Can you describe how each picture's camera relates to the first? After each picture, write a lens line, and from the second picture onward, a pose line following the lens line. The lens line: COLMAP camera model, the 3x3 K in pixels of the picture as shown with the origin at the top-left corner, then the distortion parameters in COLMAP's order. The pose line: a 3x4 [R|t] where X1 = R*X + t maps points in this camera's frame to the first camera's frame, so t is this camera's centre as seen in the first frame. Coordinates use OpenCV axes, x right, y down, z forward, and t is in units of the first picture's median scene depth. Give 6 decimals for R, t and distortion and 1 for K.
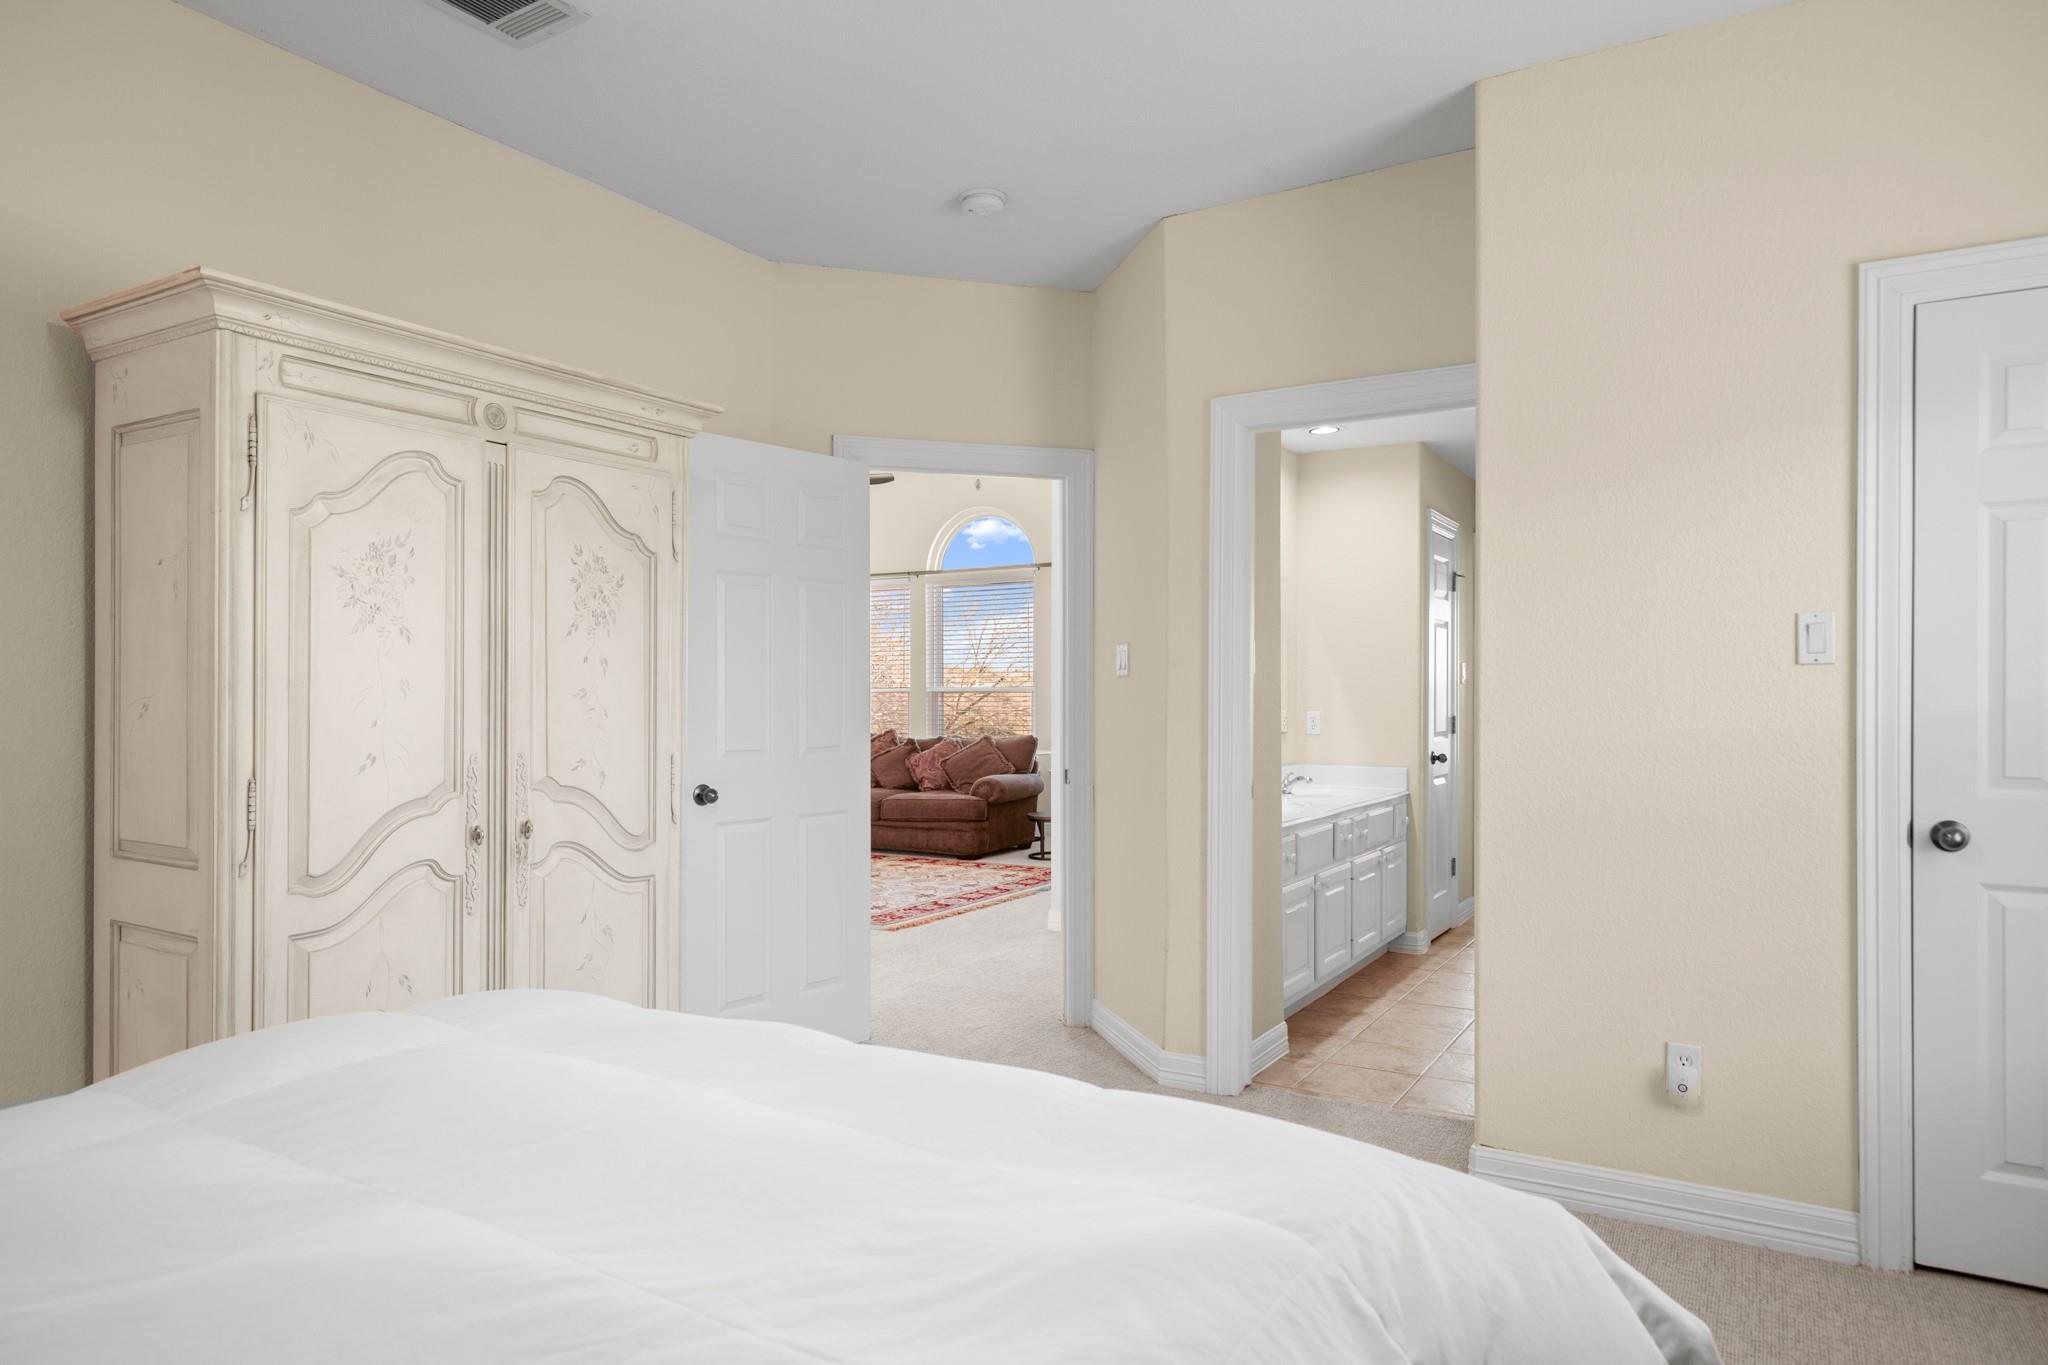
lens RADIAL K [[1262.1, 0, 1023.5], [0, 1262.1, 684.7], [0, 0, 1]] dist [-0.002026, -0.000130]
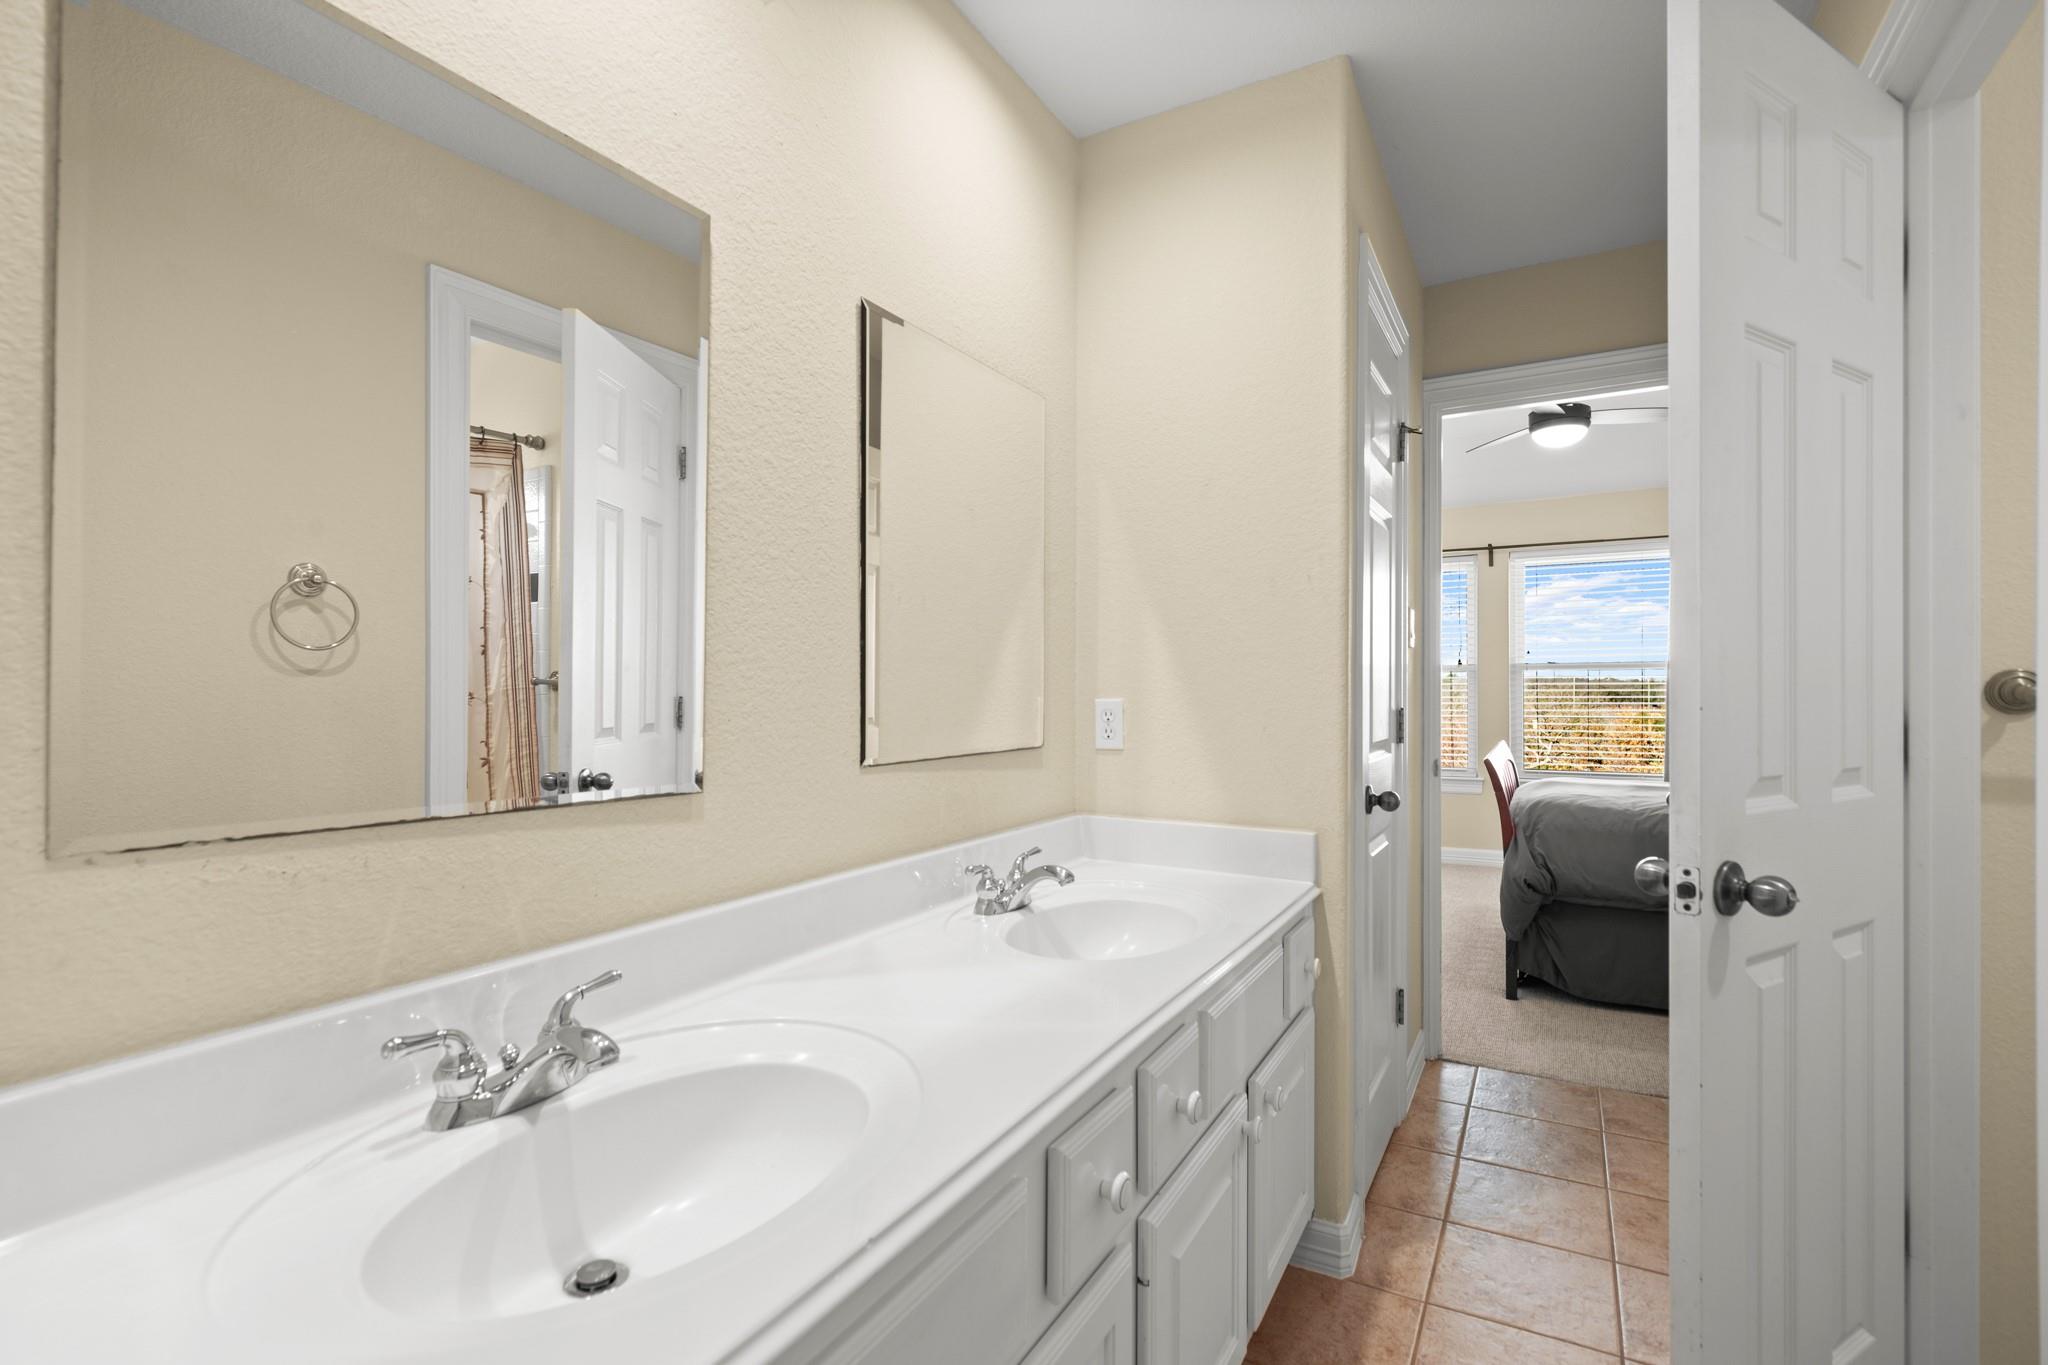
lens RADIAL K [[936.9, 0, 1027.0], [0, 936.9, 681.9], [0, 0, 1]] dist [-0.000506, 0.001585]
pose [[0.999728, 0.000038, 0.023342, 0.193270], [-0.000018, 1.000000, -0.000849, 0.015384], [-0.023342, 0.000849, 0.999727, 0.664910]]
